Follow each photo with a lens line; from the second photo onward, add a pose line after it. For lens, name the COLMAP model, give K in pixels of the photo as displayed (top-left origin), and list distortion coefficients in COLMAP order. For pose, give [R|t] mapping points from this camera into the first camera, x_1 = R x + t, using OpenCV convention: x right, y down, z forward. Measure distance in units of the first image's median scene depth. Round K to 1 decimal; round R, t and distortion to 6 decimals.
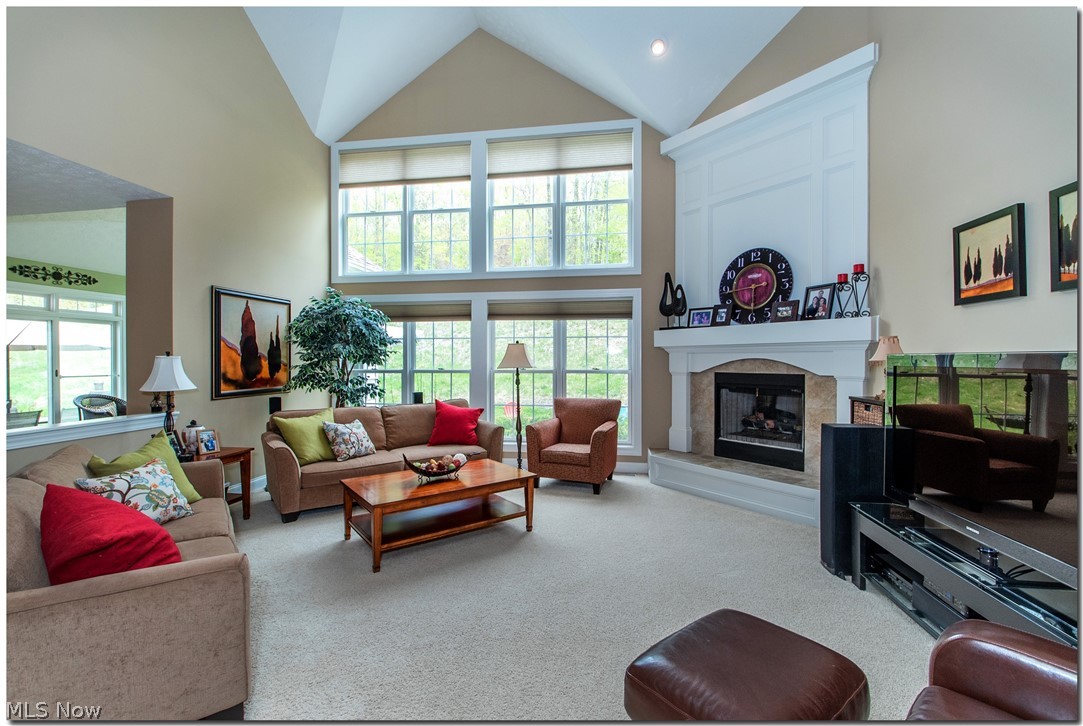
lens RADIAL K [[479.3, 0, 537.0], [0, 479.3, 360.9], [0, 0, 1]] dist [0.004231, -0.003278]
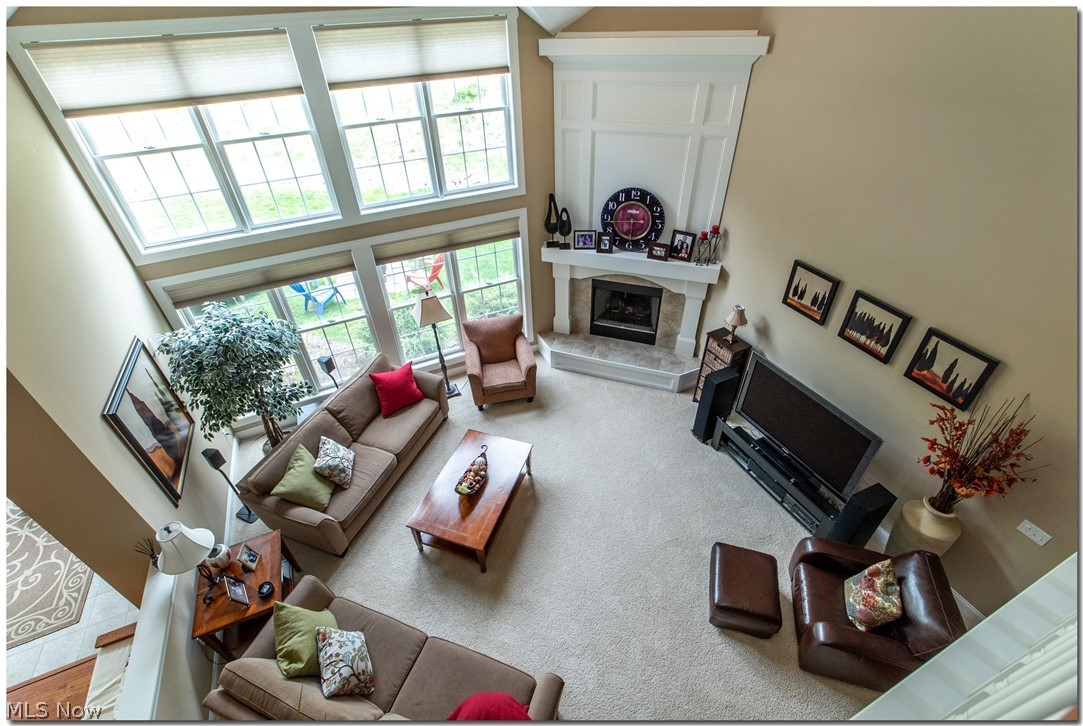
lens RADIAL K [[479.3, 0, 541.2], [0, 479.3, 365.5], [0, 0, 1]] dist [0.004231, -0.003278]
pose [[0.826078, -0.365493, 0.428964, -0.351837], [0.030802, 0.789318, 0.613211, -0.563998], [-0.562713, -0.493347, 0.663296, 0.144250]]
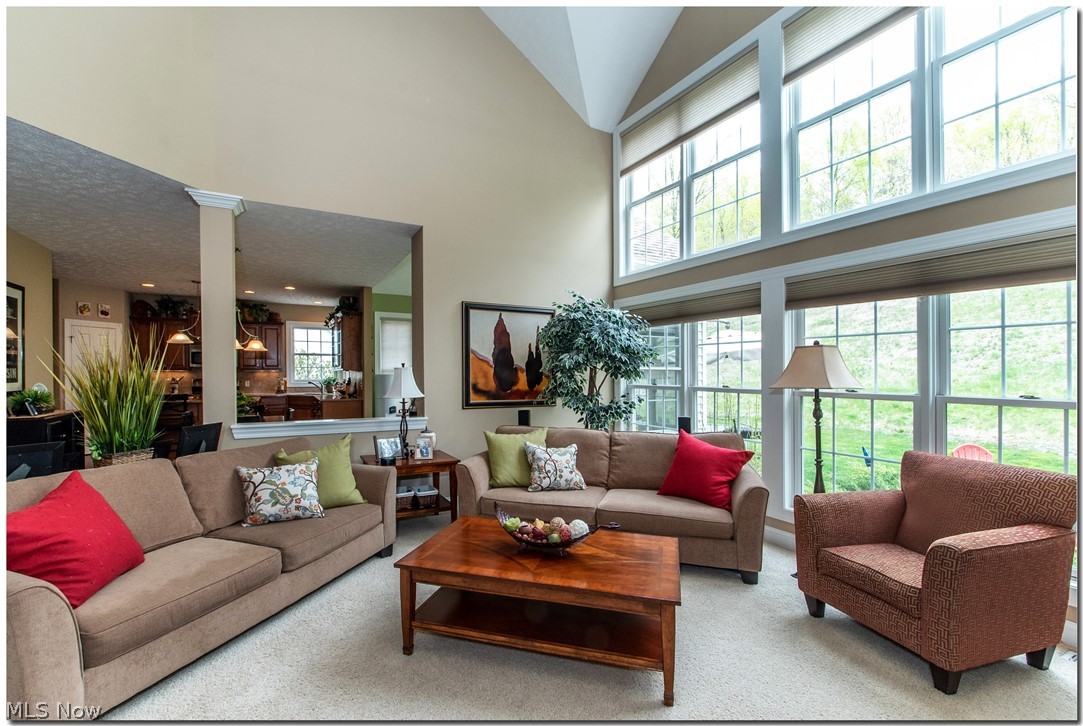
lens RADIAL K [[479.3, 0, 534.4], [0, 479.3, 366.2], [0, 0, 1]] dist [0.004231, -0.003278]
pose [[0.597962, -0.003424, -0.801517, 0.234250], [-0.009086, 0.999898, -0.011050, -0.002278], [0.801473, 0.013890, 0.597869, 0.424656]]
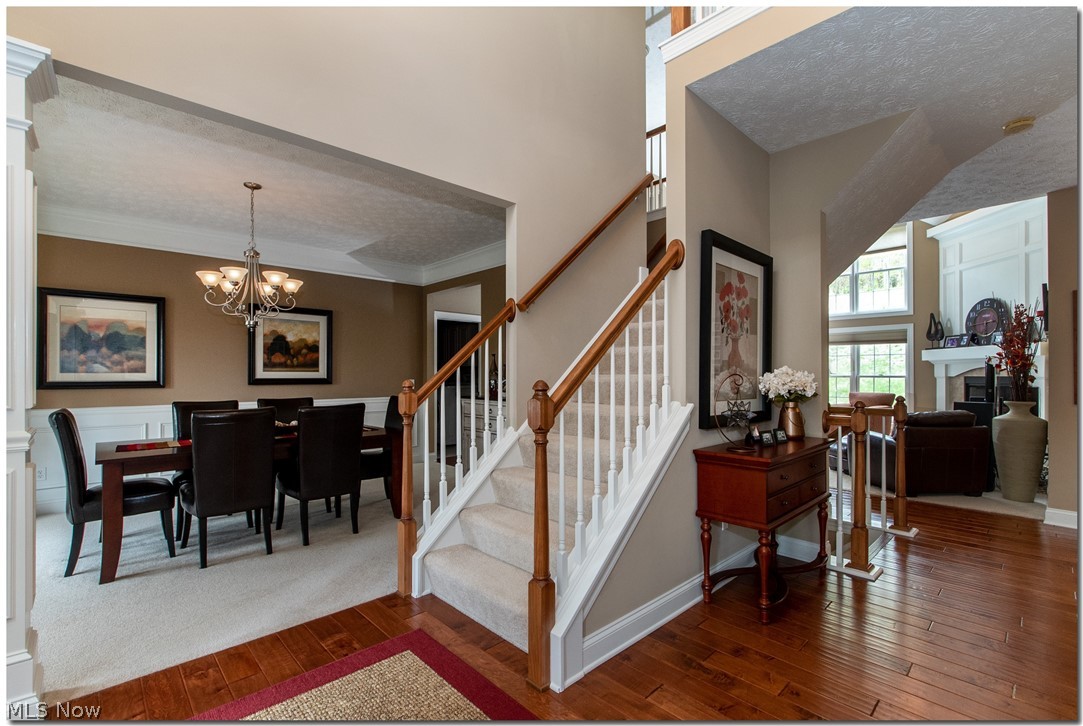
lens RADIAL K [[479.3, 0, 545.2], [0, 479.3, 366.6], [0, 0, 1]] dist [0.004231, -0.003278]
pose [[0.784337, -0.005115, -0.620314, 0.269675], [-0.006006, 0.999857, -0.015840, 0.024957], [0.620306, 0.016150, 0.784193, -1.078088]]
